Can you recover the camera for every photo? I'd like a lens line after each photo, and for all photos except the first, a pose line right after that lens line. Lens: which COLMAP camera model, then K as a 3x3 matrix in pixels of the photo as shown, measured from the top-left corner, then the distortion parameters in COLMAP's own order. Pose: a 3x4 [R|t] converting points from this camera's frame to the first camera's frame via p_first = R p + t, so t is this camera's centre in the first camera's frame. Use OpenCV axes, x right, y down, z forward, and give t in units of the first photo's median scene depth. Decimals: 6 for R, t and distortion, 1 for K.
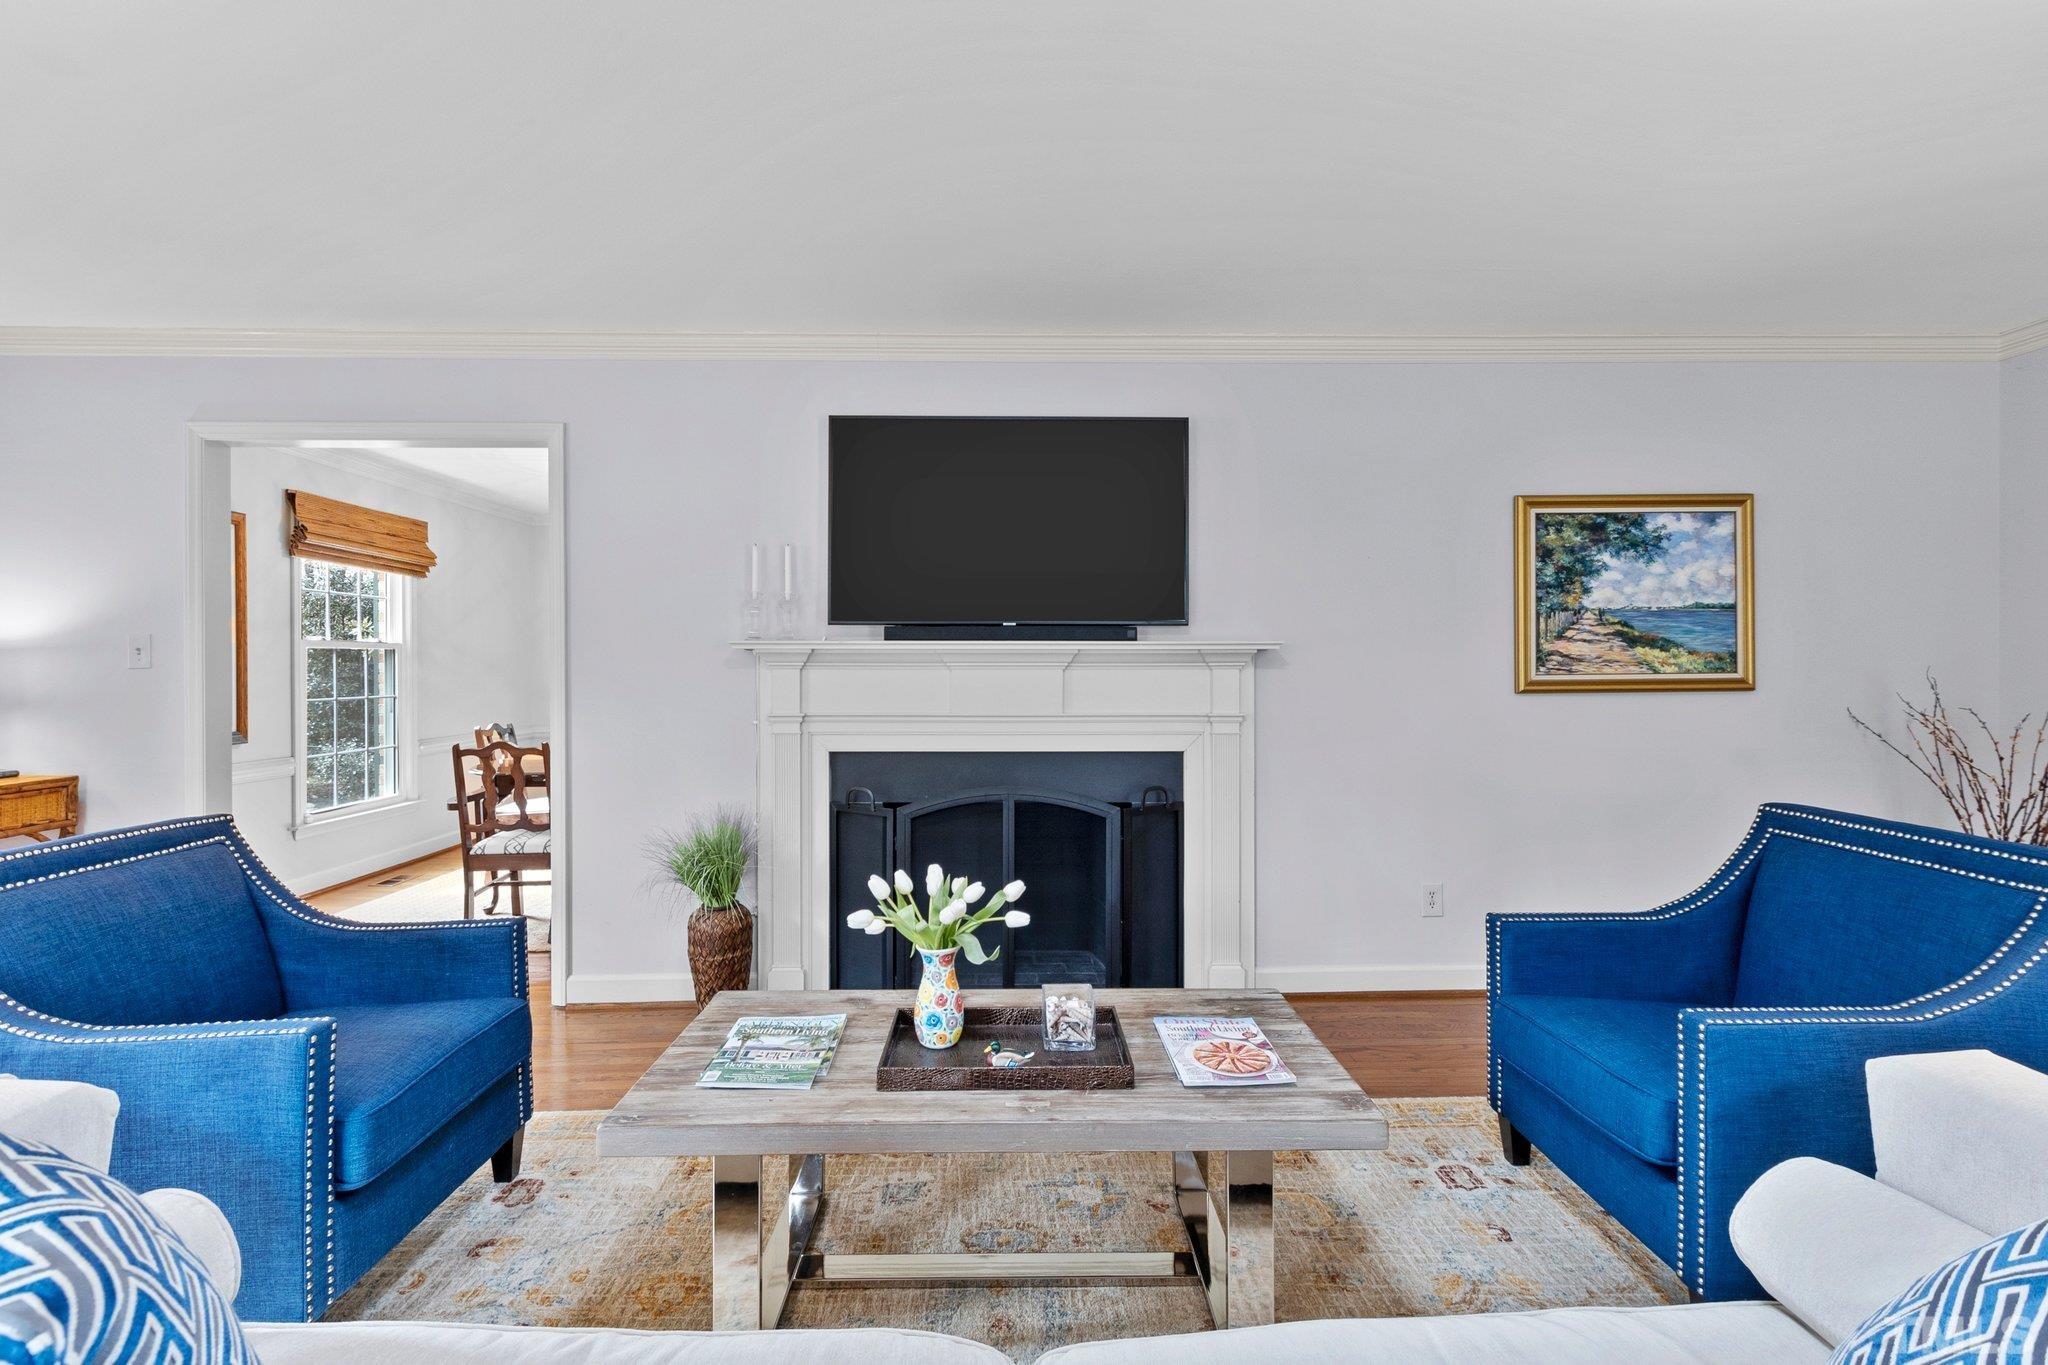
lens RADIAL K [[938.0, 0, 1021.5], [0, 938.0, 668.4], [0, 0, 1]] dist [0.011815, -0.000269]
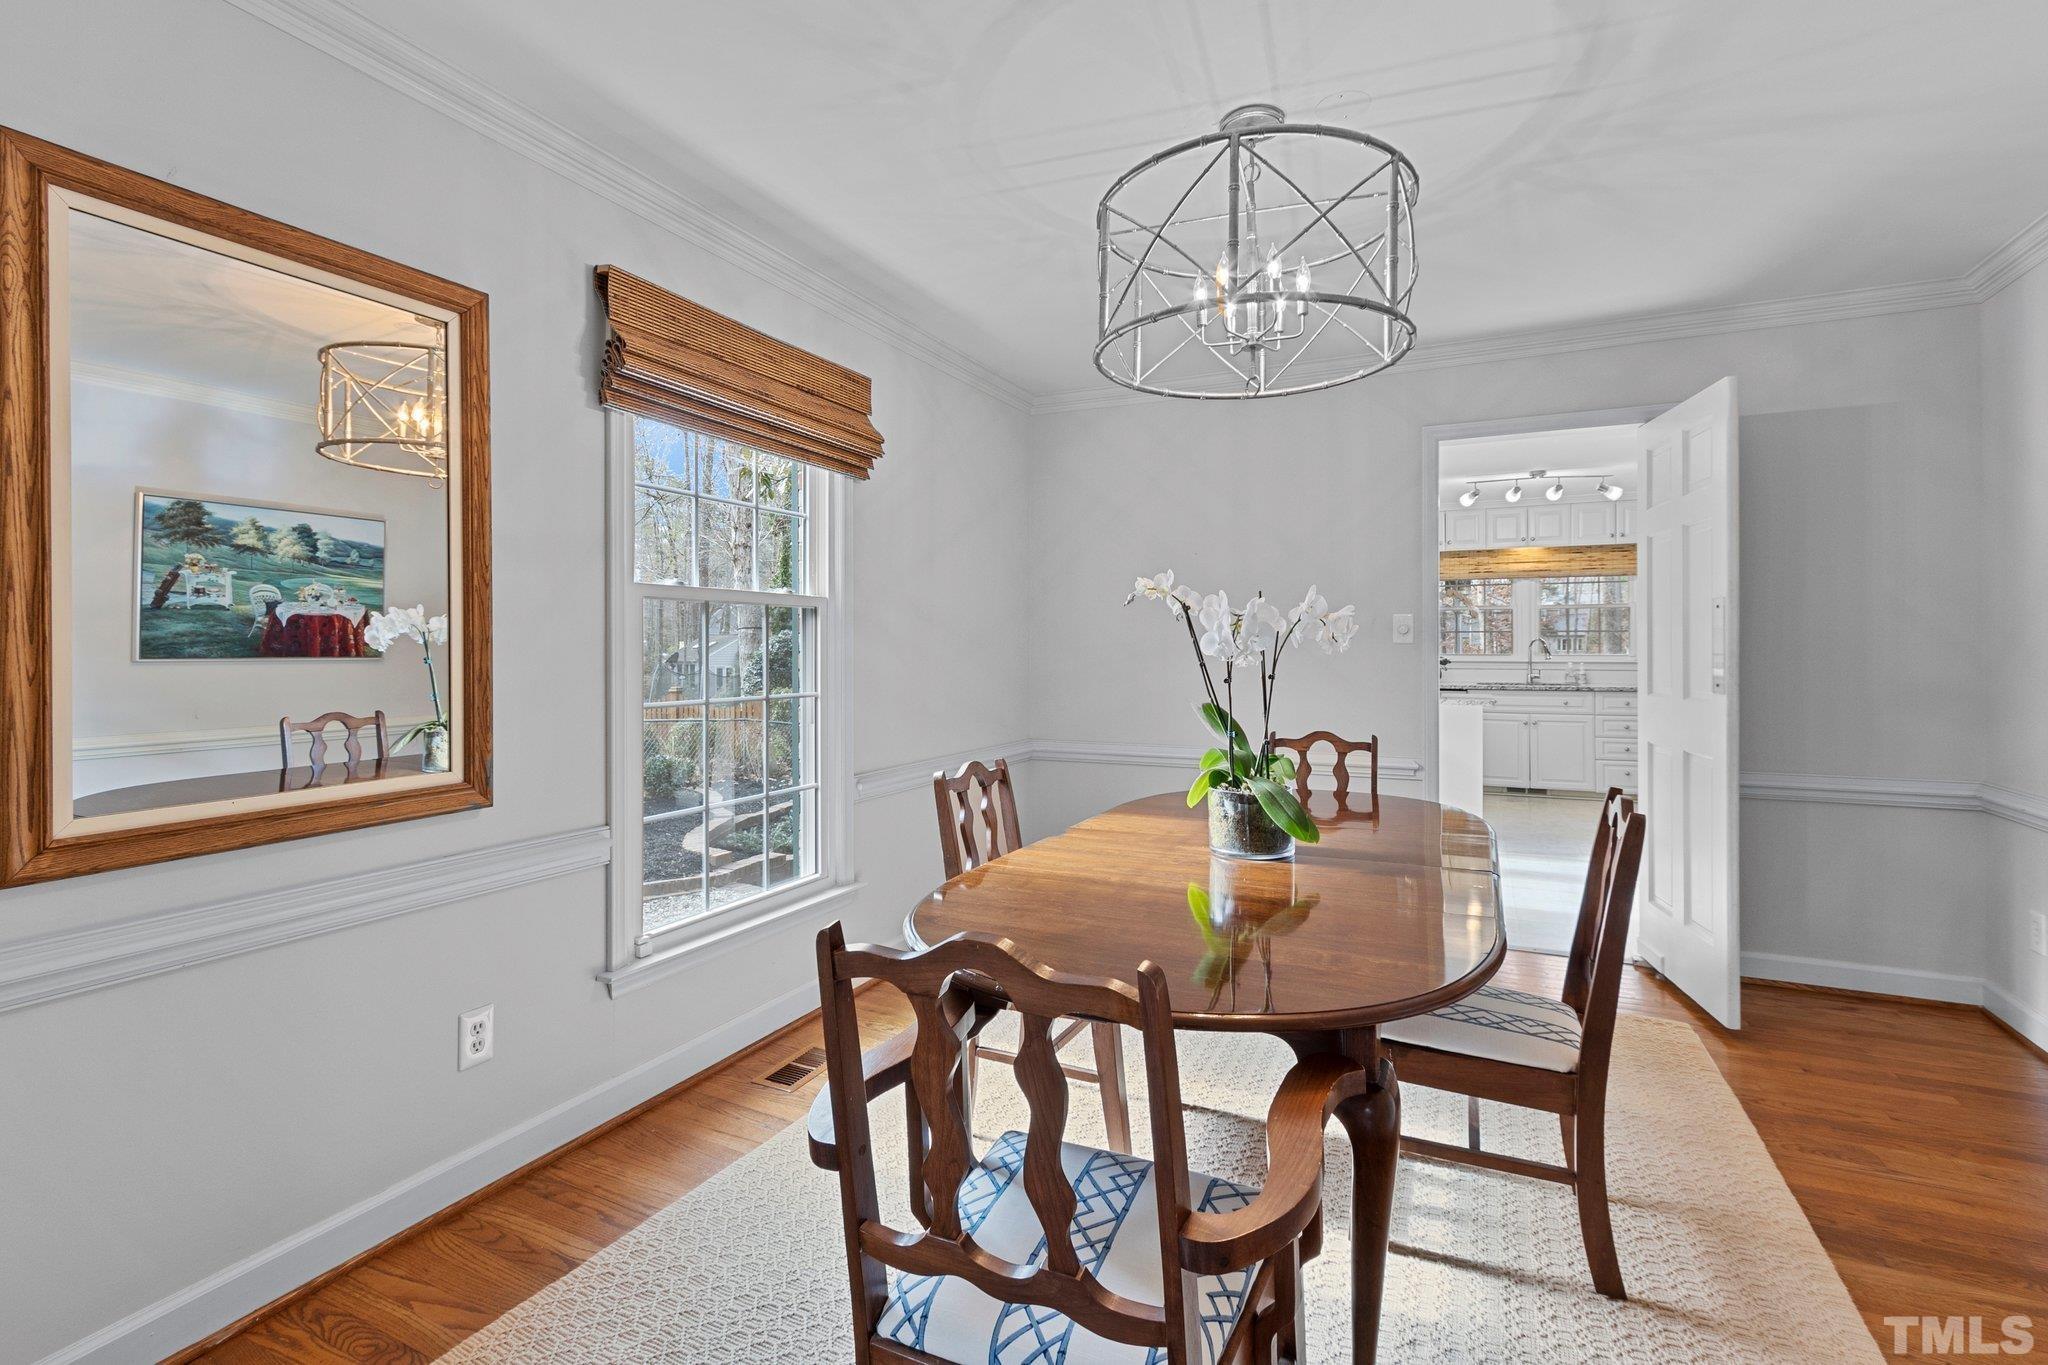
lens RADIAL K [[938.0, 0, 1024.9], [0, 938.0, 660.7], [0, 0, 1]] dist [0.011815, -0.000269]
pose [[0.893491, 0.007158, -0.449024, -0.331600], [0.000632, 0.999852, 0.017196, 0.001730], [0.449081, -0.015648, 0.893354, 0.602758]]
